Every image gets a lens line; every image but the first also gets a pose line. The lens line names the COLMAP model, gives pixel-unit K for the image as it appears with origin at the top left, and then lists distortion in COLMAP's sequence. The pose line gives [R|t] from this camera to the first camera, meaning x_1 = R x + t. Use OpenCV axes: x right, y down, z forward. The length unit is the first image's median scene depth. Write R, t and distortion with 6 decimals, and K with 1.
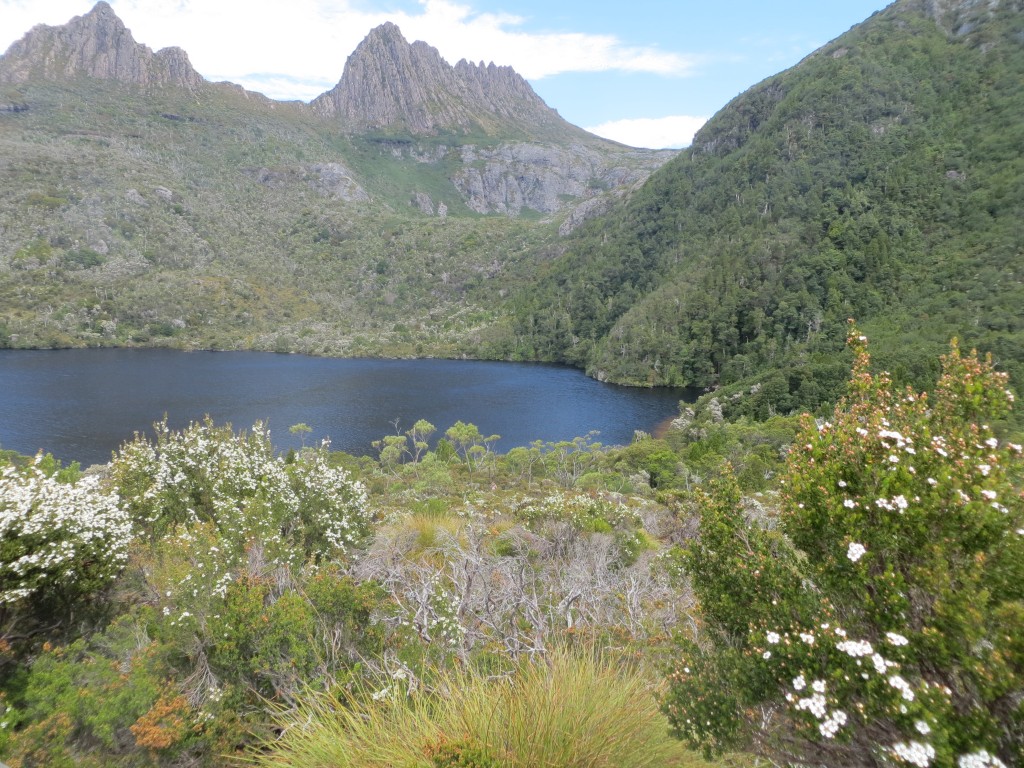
lens RADIAL K [[781.8, 0, 512.0], [0, 781.8, 384.0], [0, 0, 1]] dist [0.004213, 0.003964]
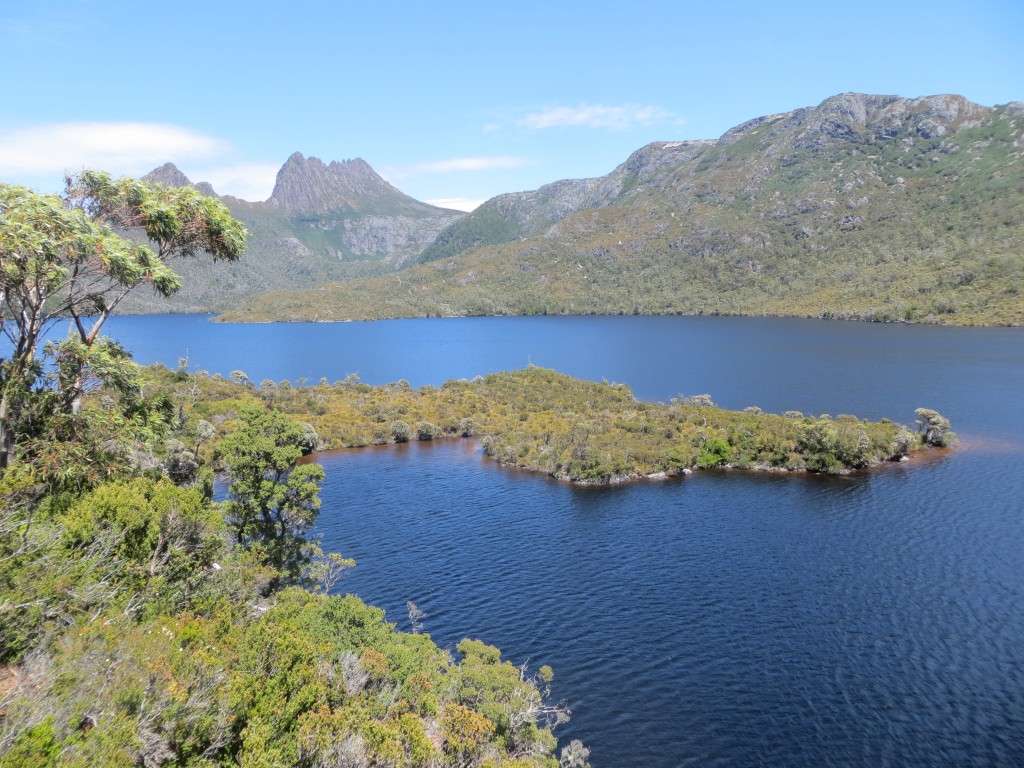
lens RADIAL K [[781.8, 0, 512.0], [0, 781.8, 384.0], [0, 0, 1]] dist [0.004213, 0.003964]
pose [[0.979030, -0.068033, 0.192020, -0.058595], [0.067193, 0.997681, 0.010888, 0.135075], [-0.192315, 0.002243, 0.981331, -1.139579]]
